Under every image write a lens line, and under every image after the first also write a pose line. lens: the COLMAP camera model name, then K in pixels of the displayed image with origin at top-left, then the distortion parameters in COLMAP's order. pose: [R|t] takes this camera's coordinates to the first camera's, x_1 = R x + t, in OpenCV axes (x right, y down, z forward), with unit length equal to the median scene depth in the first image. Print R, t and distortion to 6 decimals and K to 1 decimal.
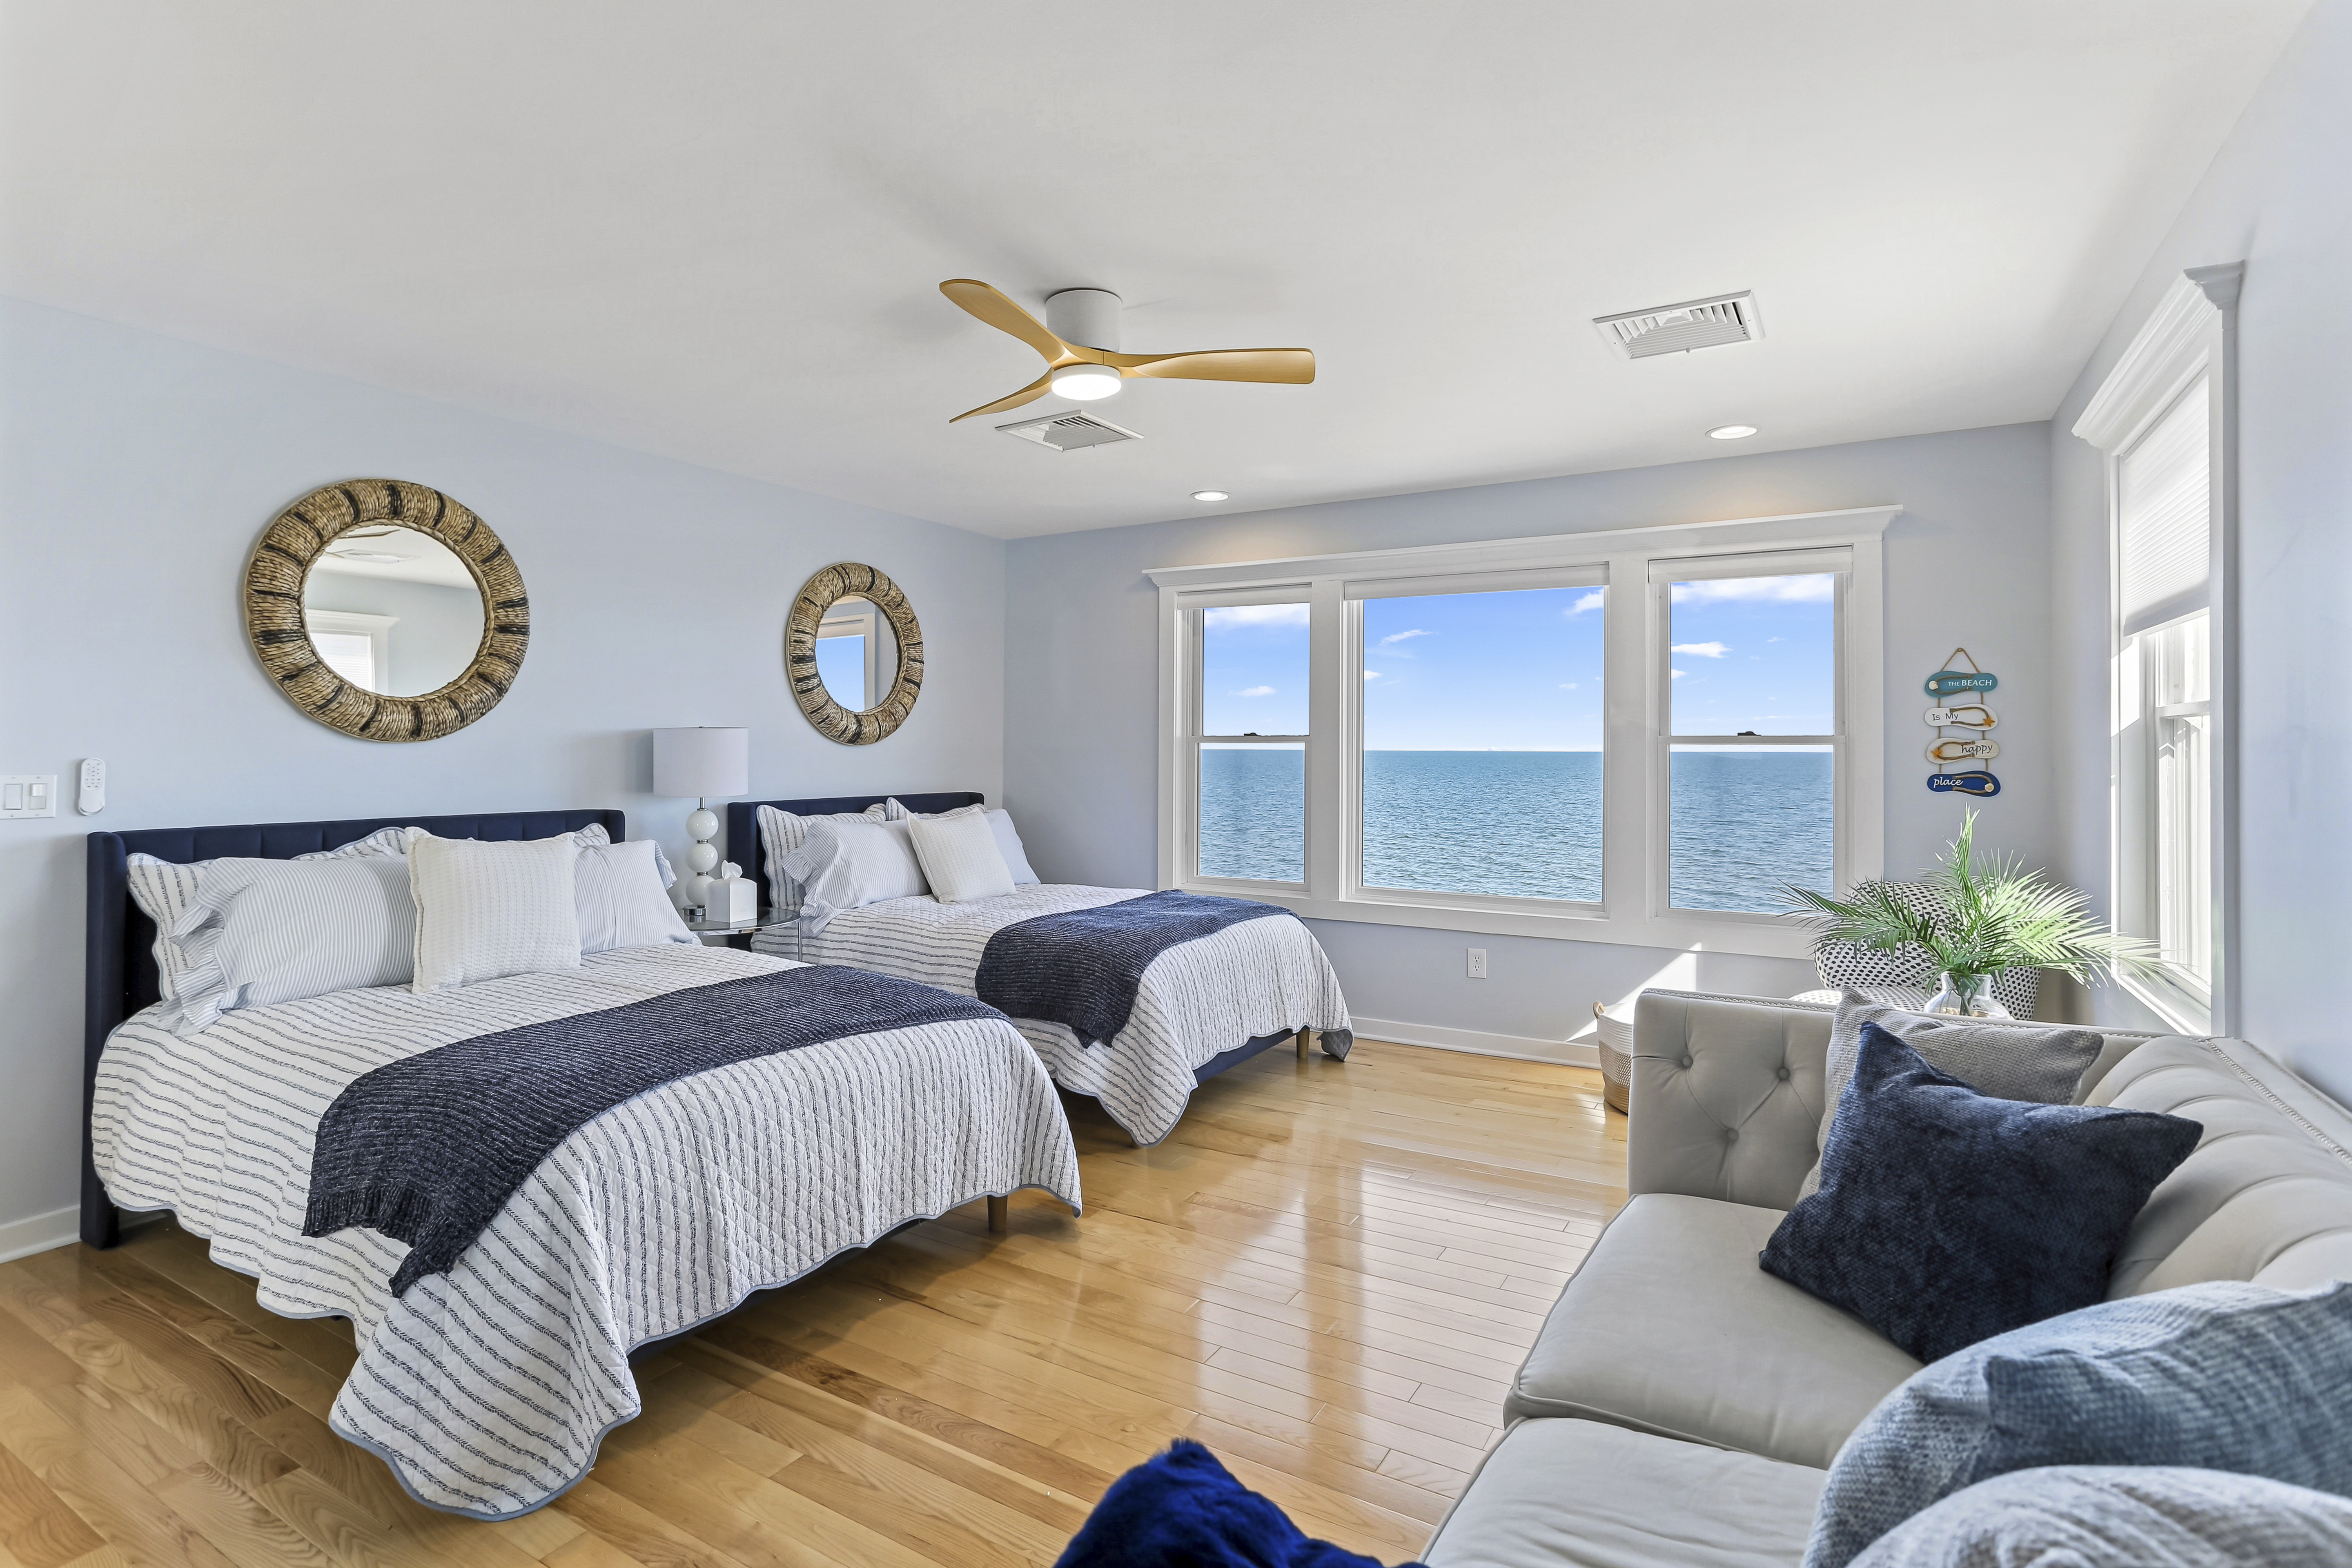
lens RADIAL K [[1147.7, 0, 1175.8], [0, 1147.7, 759.3], [0, 0, 1]] dist [-0.056474, 0.030432]
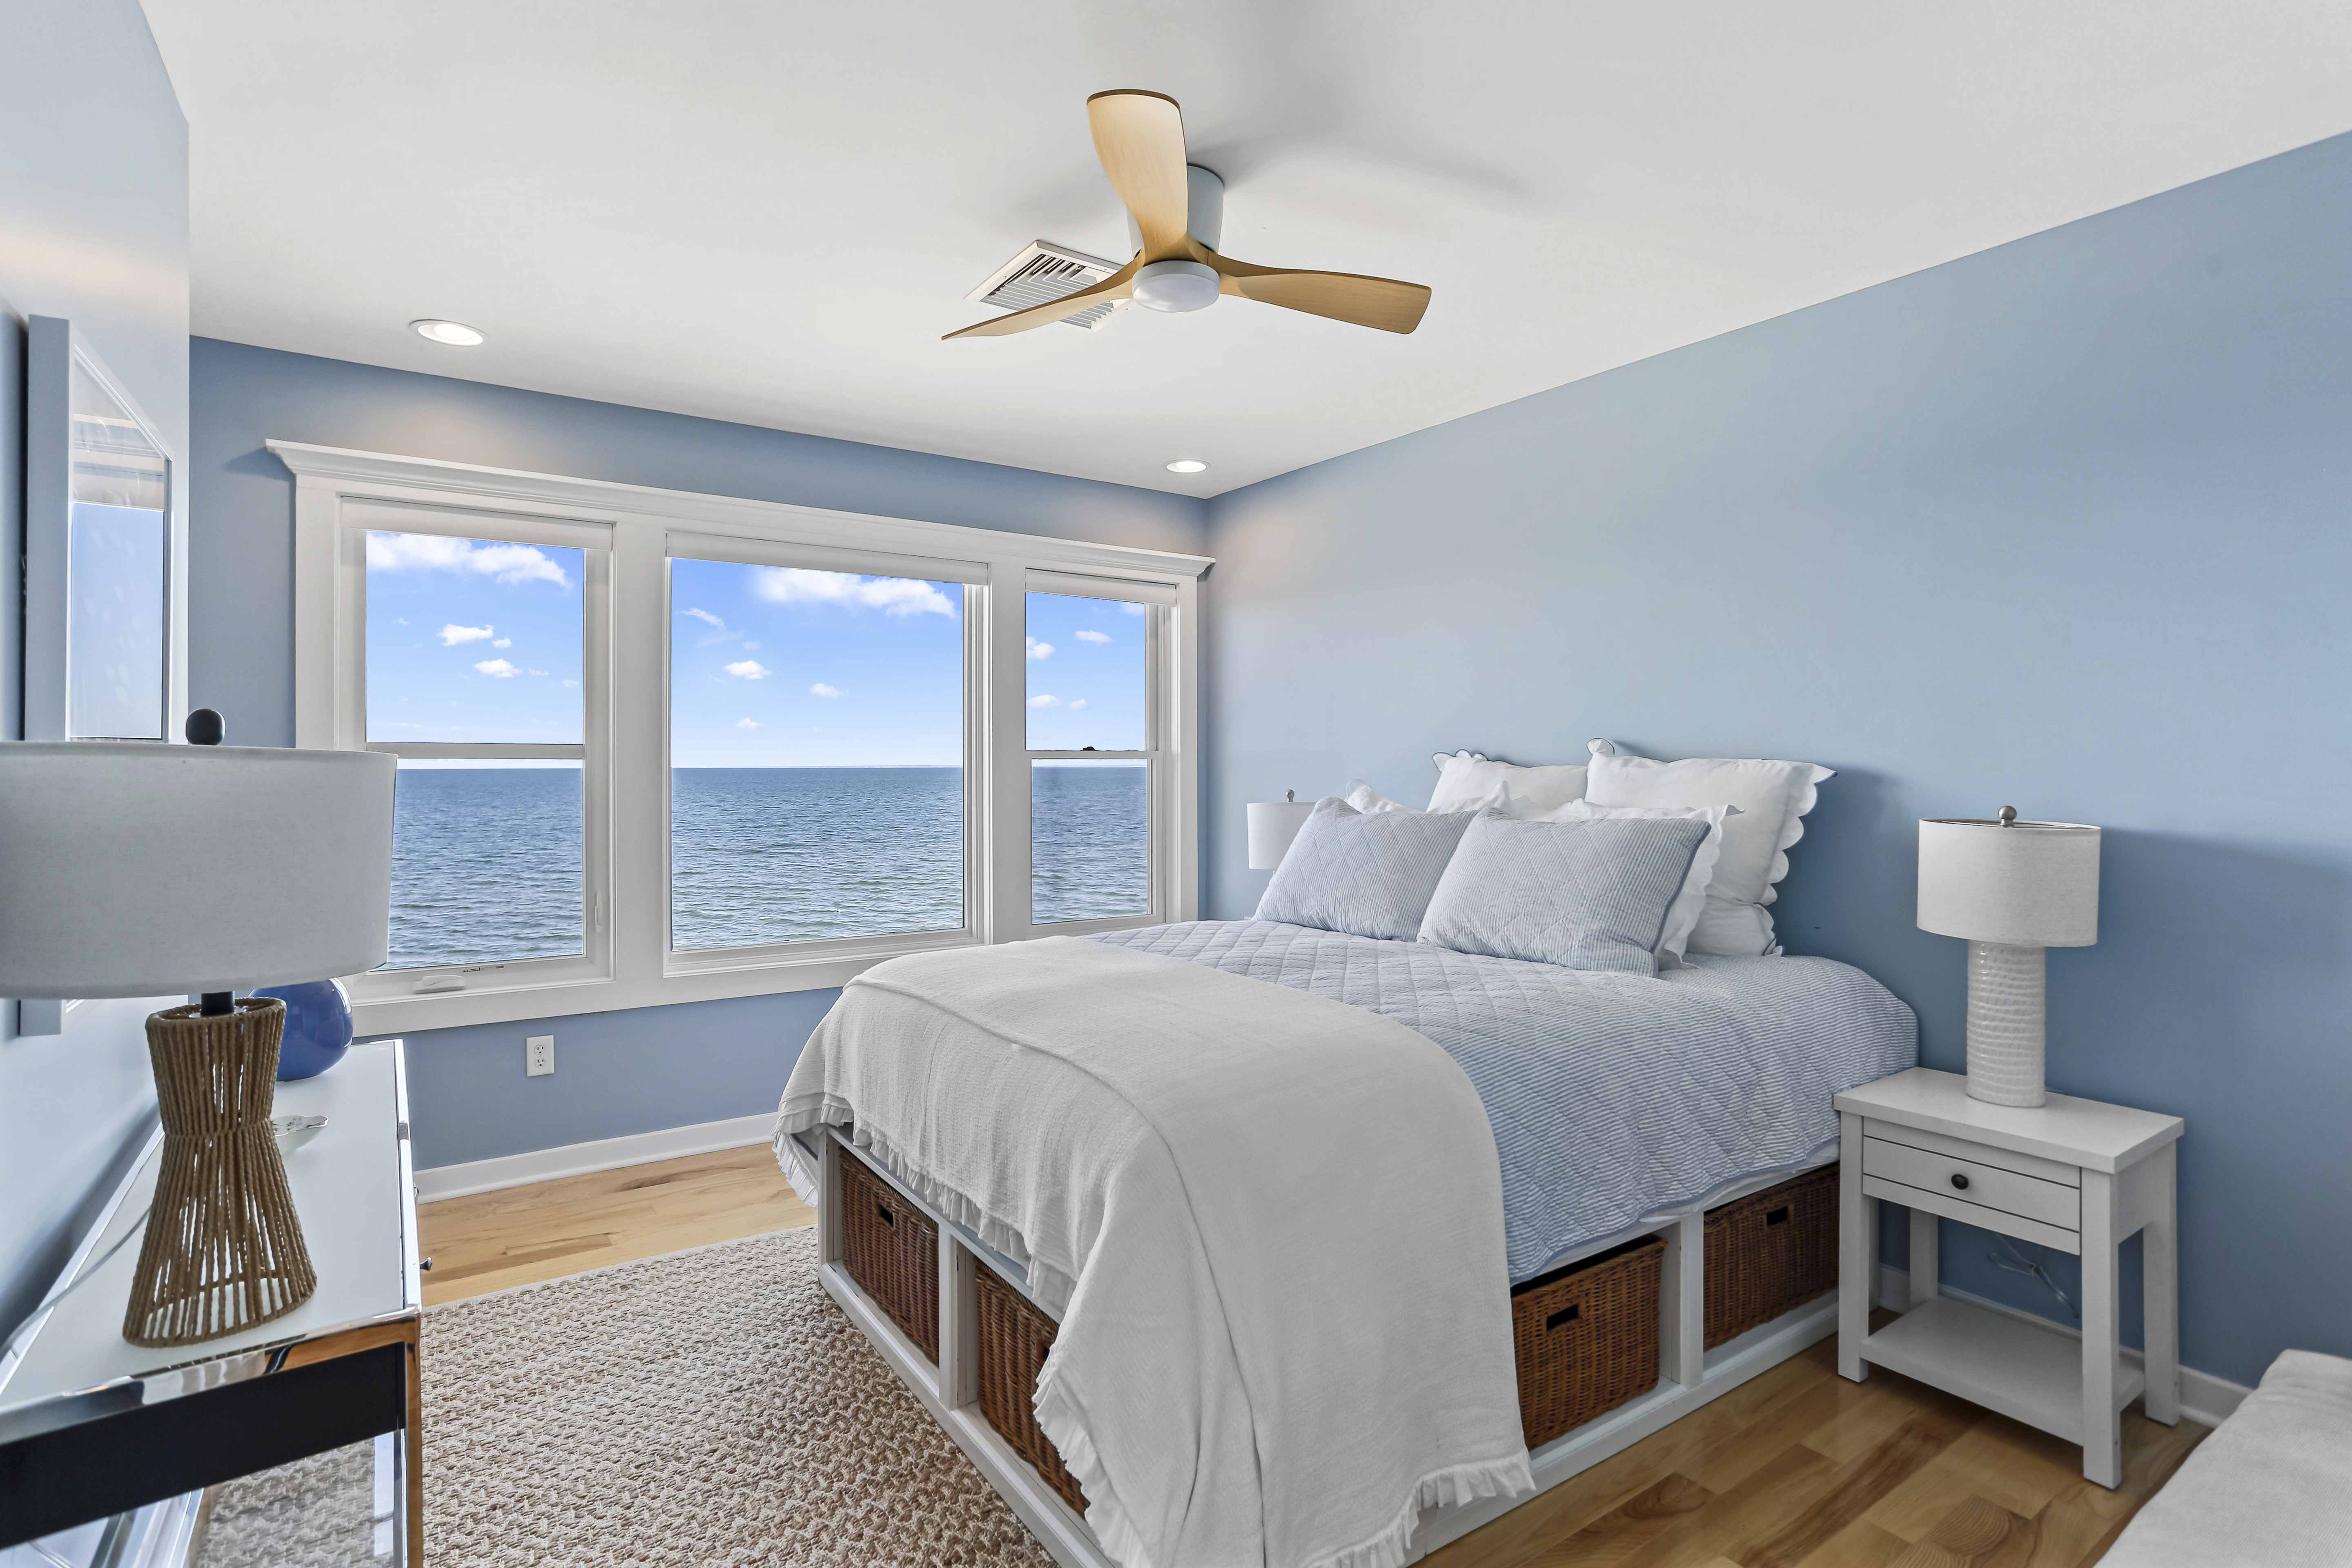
lens RADIAL K [[1147.7, 0, 1175.8], [0, 1147.7, 759.3], [0, 0, 1]] dist [-0.056474, 0.030432]
pose [[0.422164, 0.005536, 0.906502, -0.406814], [0.015526, 0.999791, -0.013337, 0.003415], [-0.906386, 0.019705, 0.421990, 0.470009]]
